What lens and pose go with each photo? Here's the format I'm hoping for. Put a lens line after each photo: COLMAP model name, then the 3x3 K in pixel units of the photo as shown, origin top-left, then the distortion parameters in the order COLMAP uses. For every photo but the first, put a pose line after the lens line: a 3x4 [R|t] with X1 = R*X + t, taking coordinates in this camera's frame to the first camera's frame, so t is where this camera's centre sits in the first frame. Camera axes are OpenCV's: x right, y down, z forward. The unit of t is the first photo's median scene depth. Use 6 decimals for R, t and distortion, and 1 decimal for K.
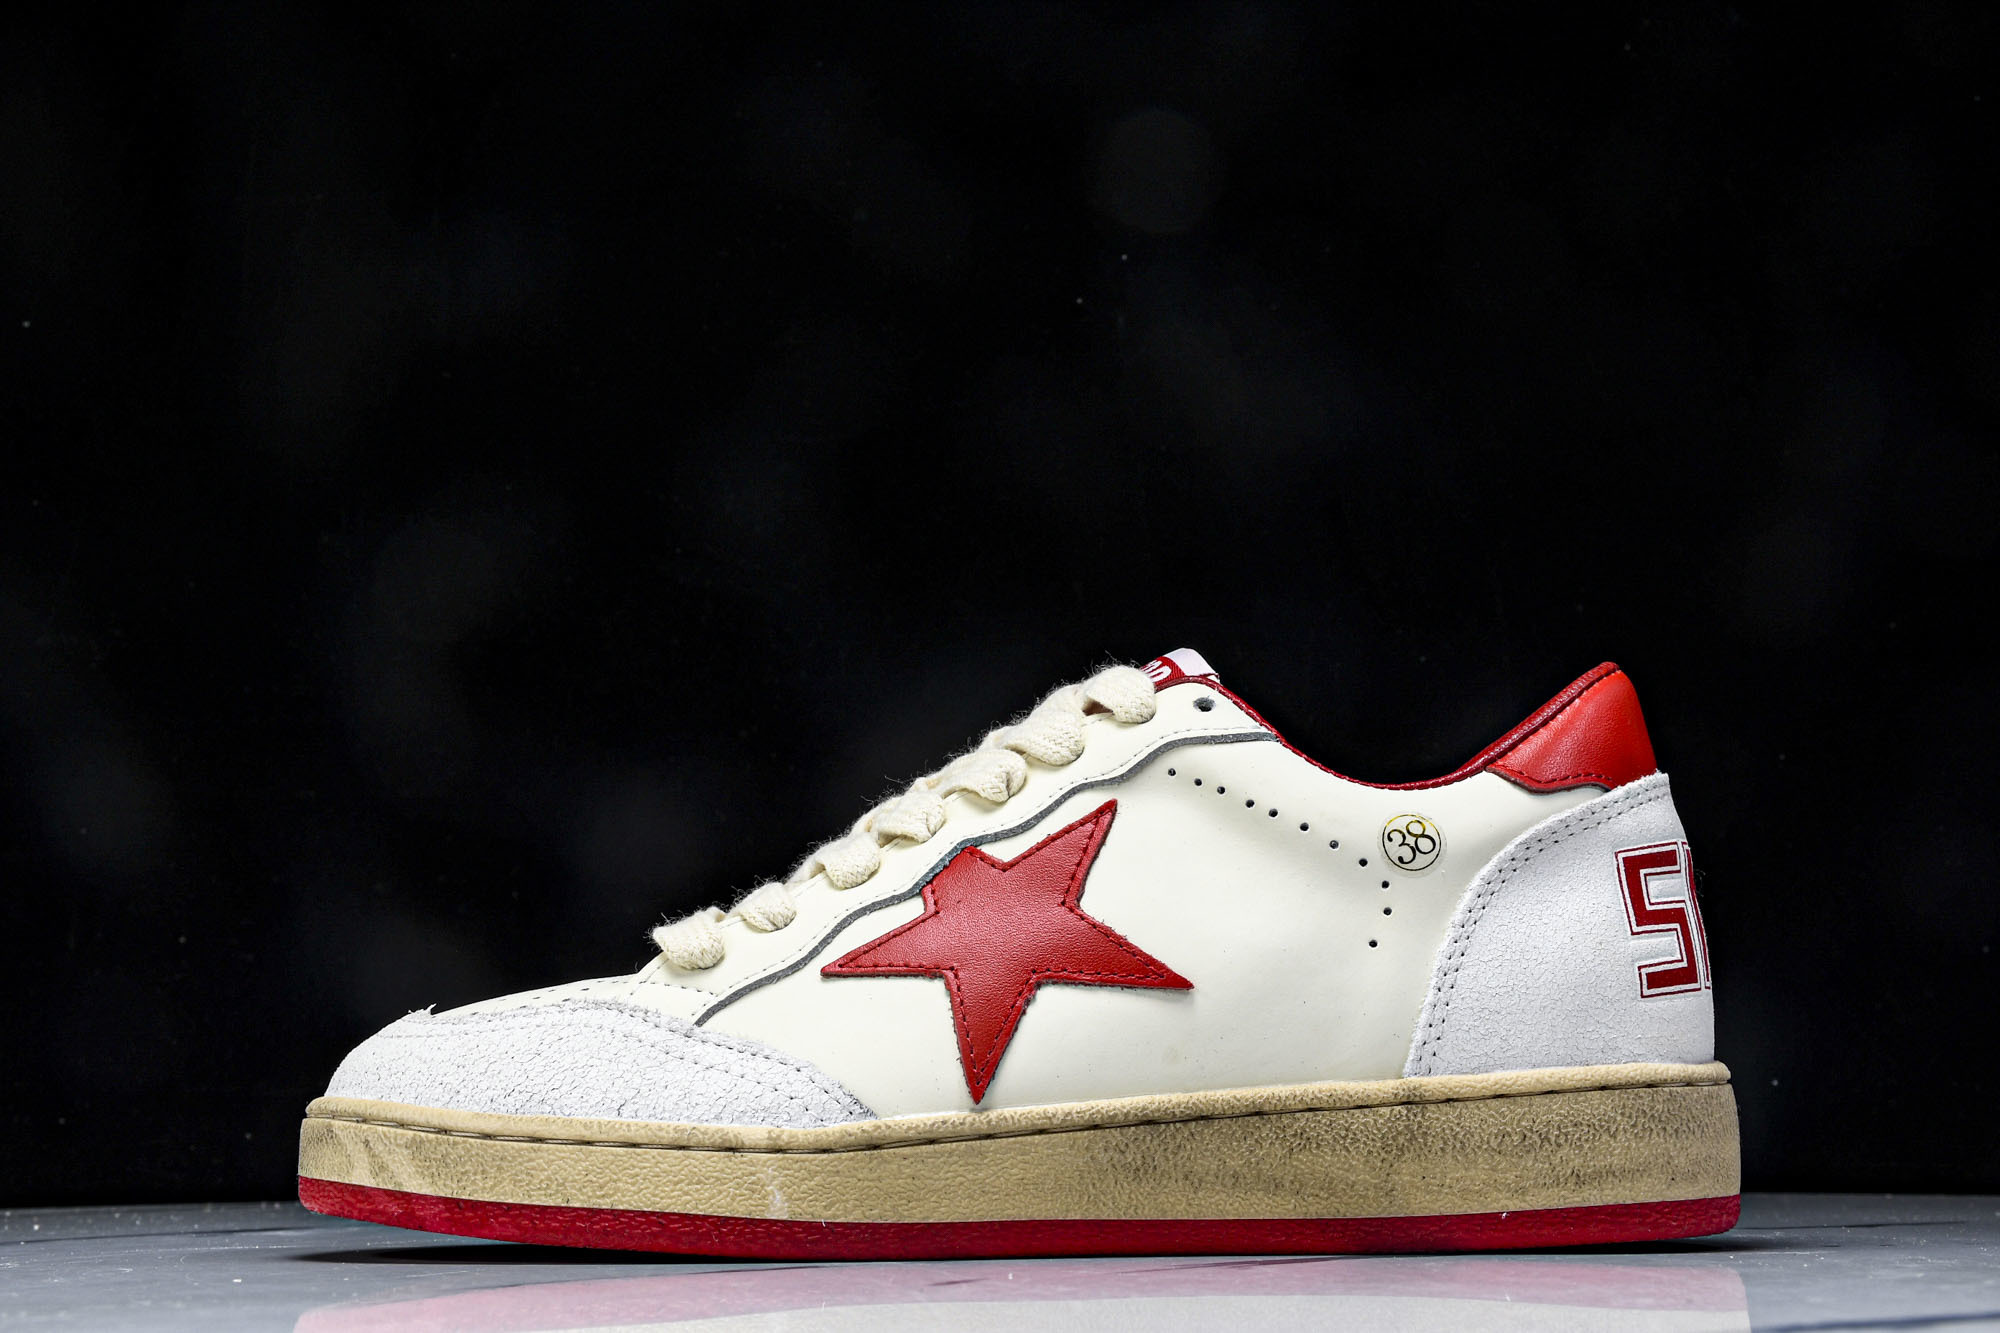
lens RADIAL K [[3051.3, 0, 1000.0], [0, 3051.3, 666.5], [0, 0, 1]] dist [0.134482, 0.048174]
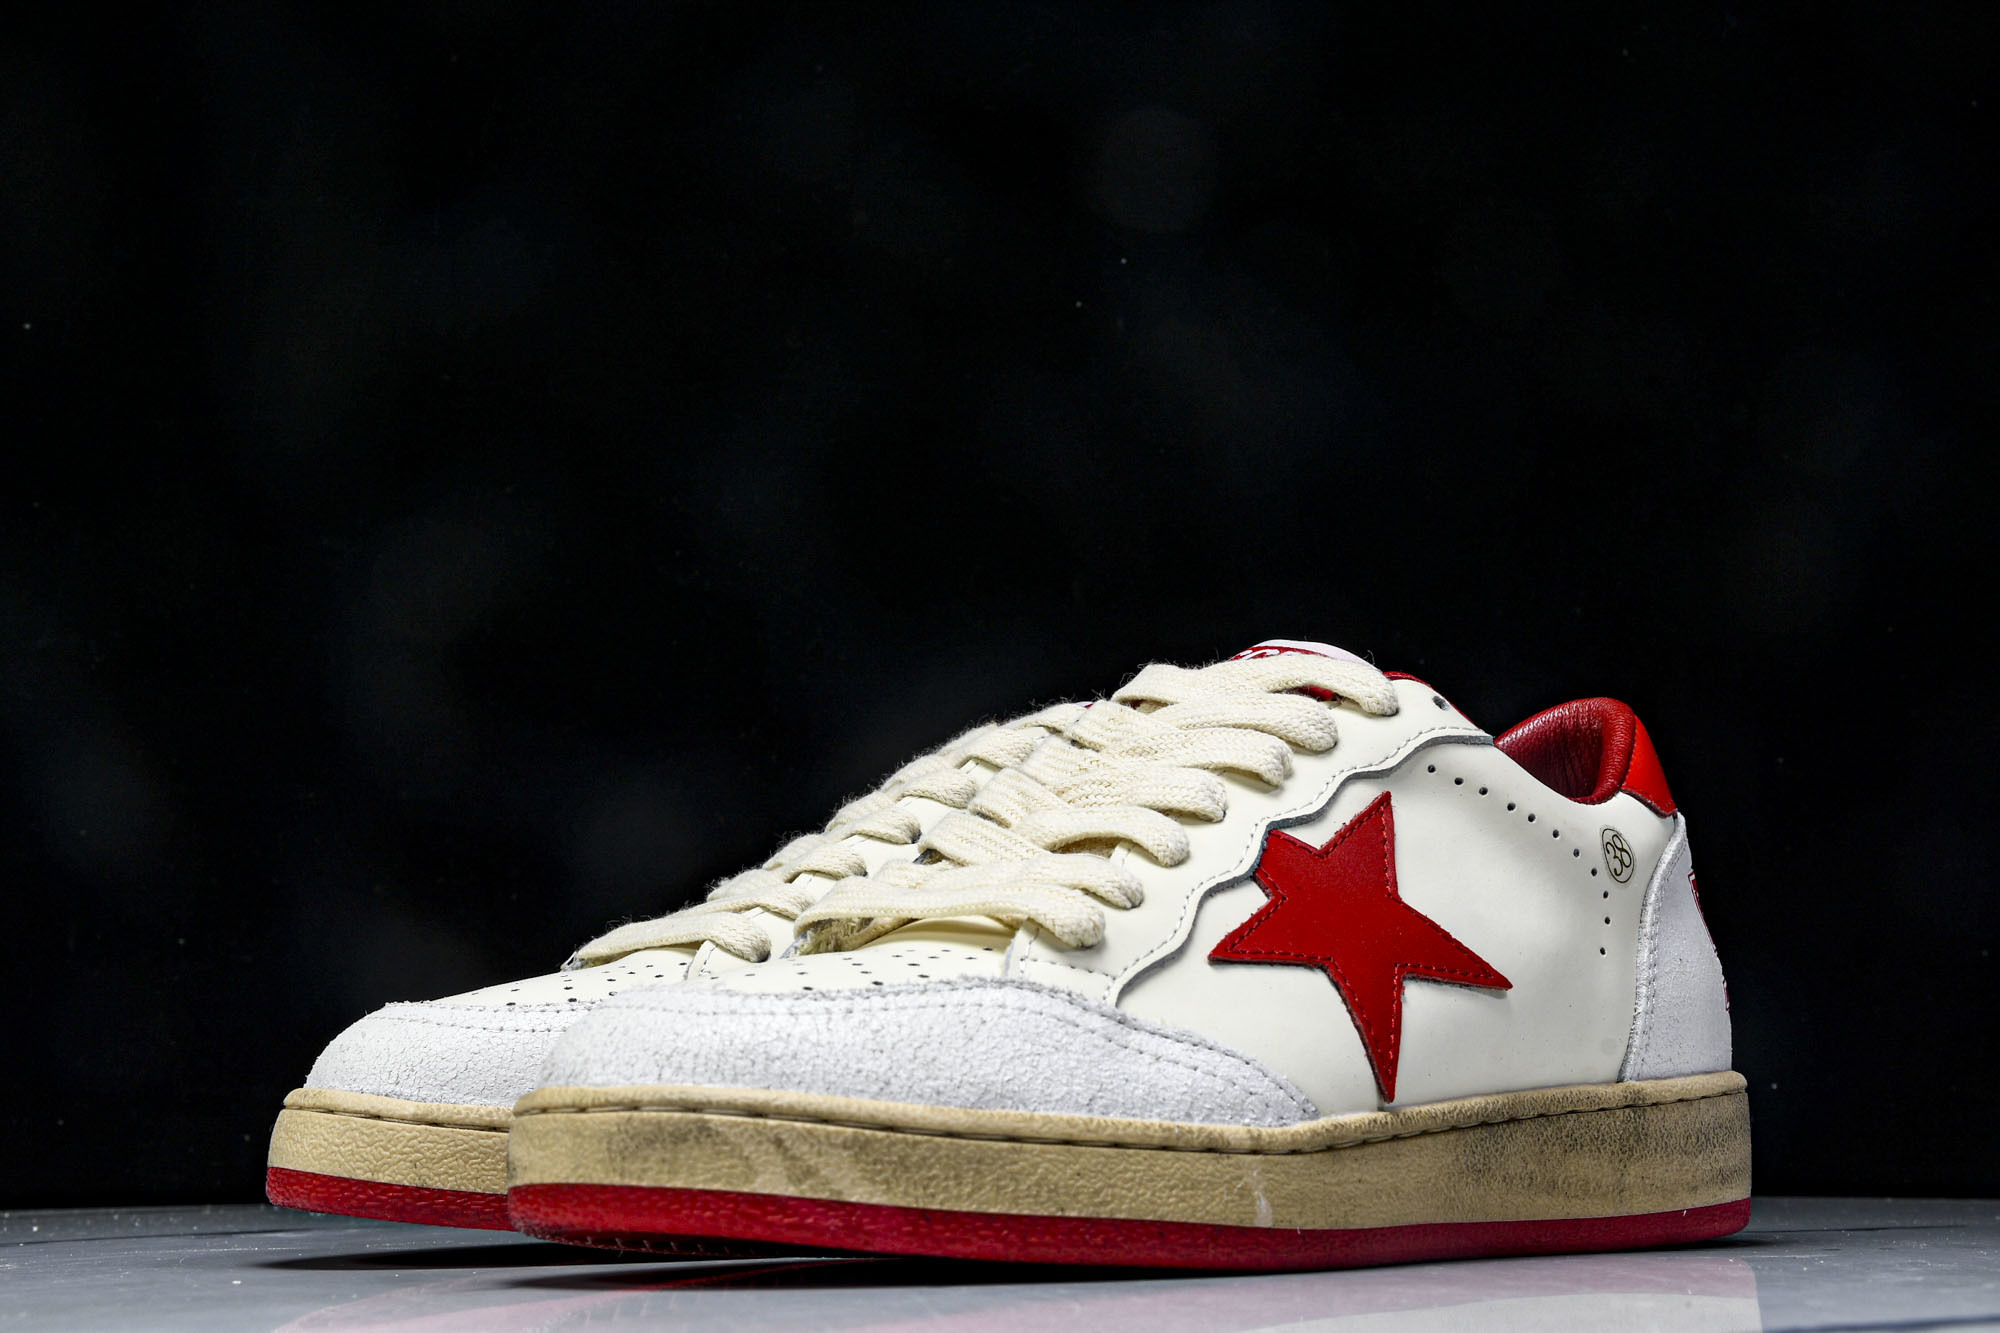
lens RADIAL K [[3051.3, 0, 1000.0], [0, 3051.3, 666.5], [0, 0, 1]] dist [0.134482, 0.048174]
pose [[0.741372, 0.100937, 0.663460, -0.731998], [-0.097680, 0.994326, -0.042123, 0.059092], [-0.663948, -0.033578, 0.747025, 0.366996]]
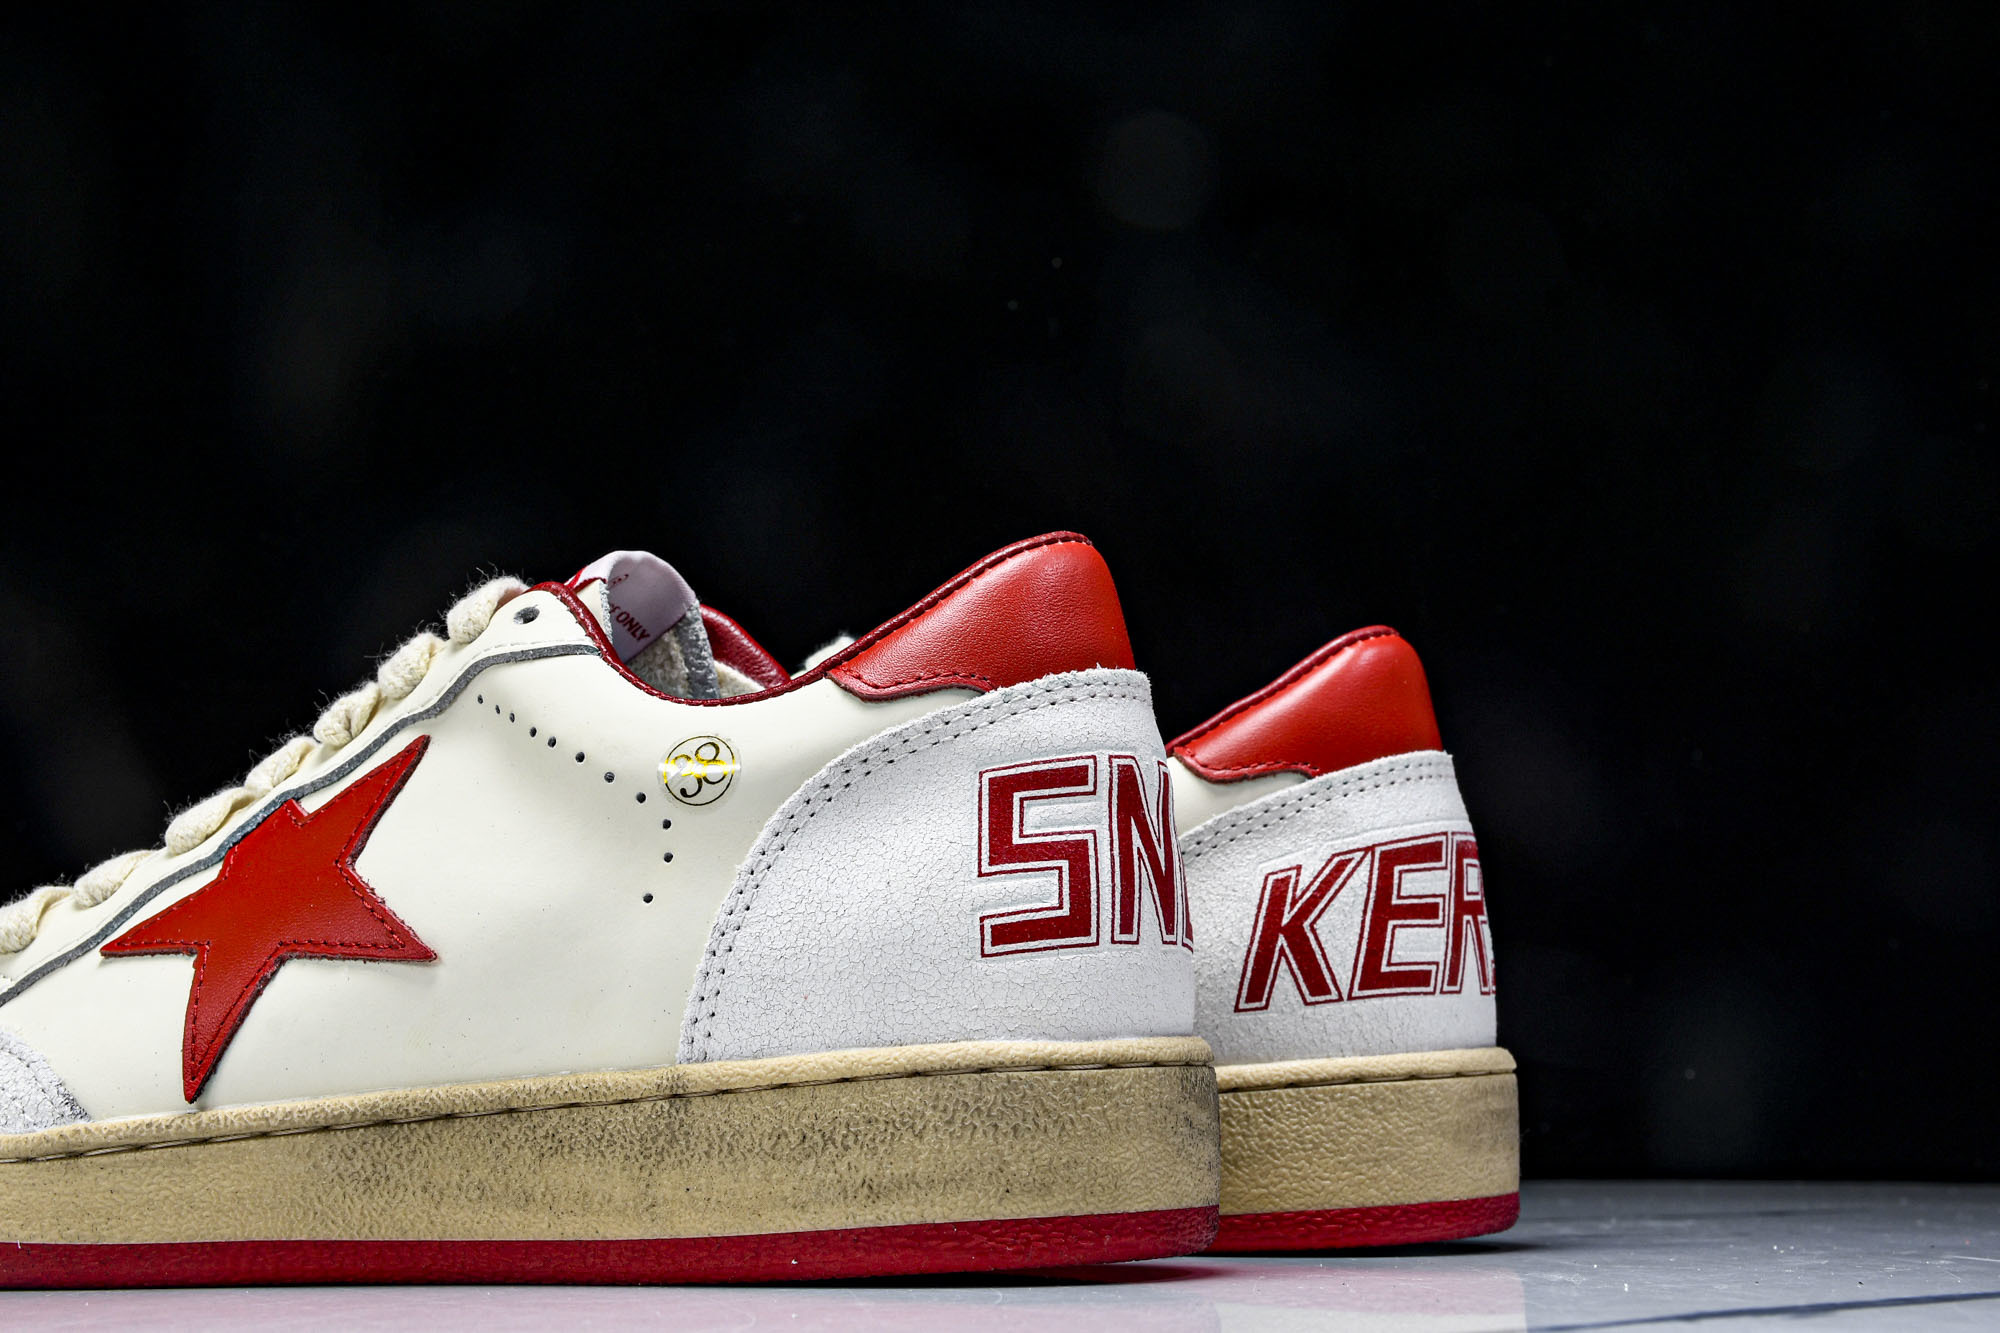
lens RADIAL K [[3051.3, 0, 1000.0], [0, 3051.3, 666.5], [0, 0, 1]] dist [0.134482, 0.048174]
pose [[0.921812, -0.055732, -0.383611, 0.523088], [0.056489, 0.998360, -0.009301, 0.042802], [0.383500, -0.013096, 0.923448, 0.296775]]
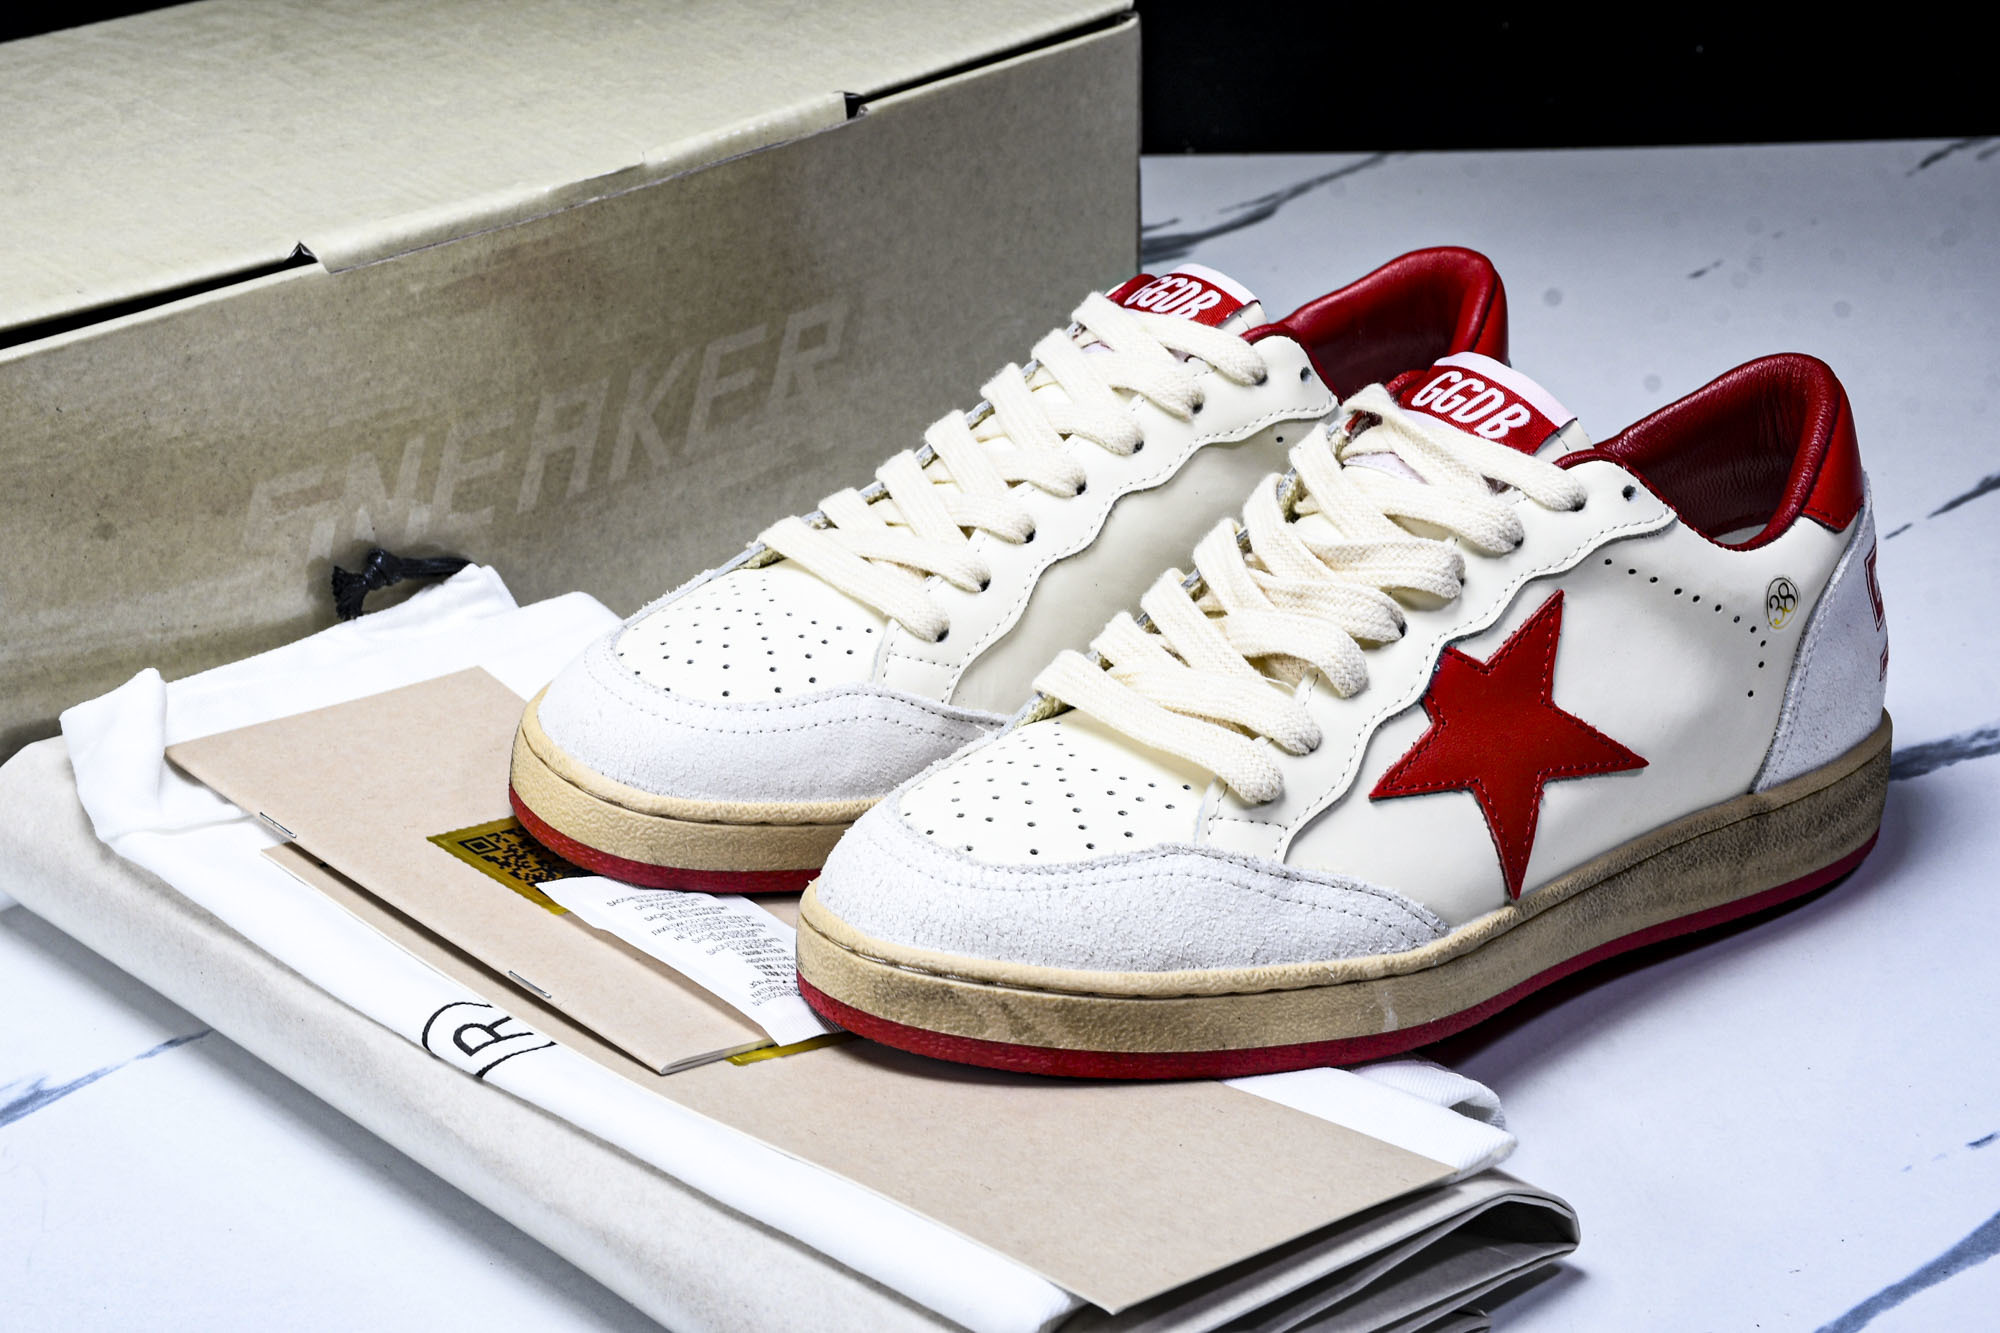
lens RADIAL K [[4420.1, 0, 1000.0], [0, 4420.1, 666.5], [0, 0, 1]] dist [0.304438, -0.036701]
pose [[0.799242, -0.170417, 0.576342, -1.091695], [-0.131555, 0.886096, 0.444440, -0.641146], [-0.586434, -0.431036, 0.685786, 0.006776]]
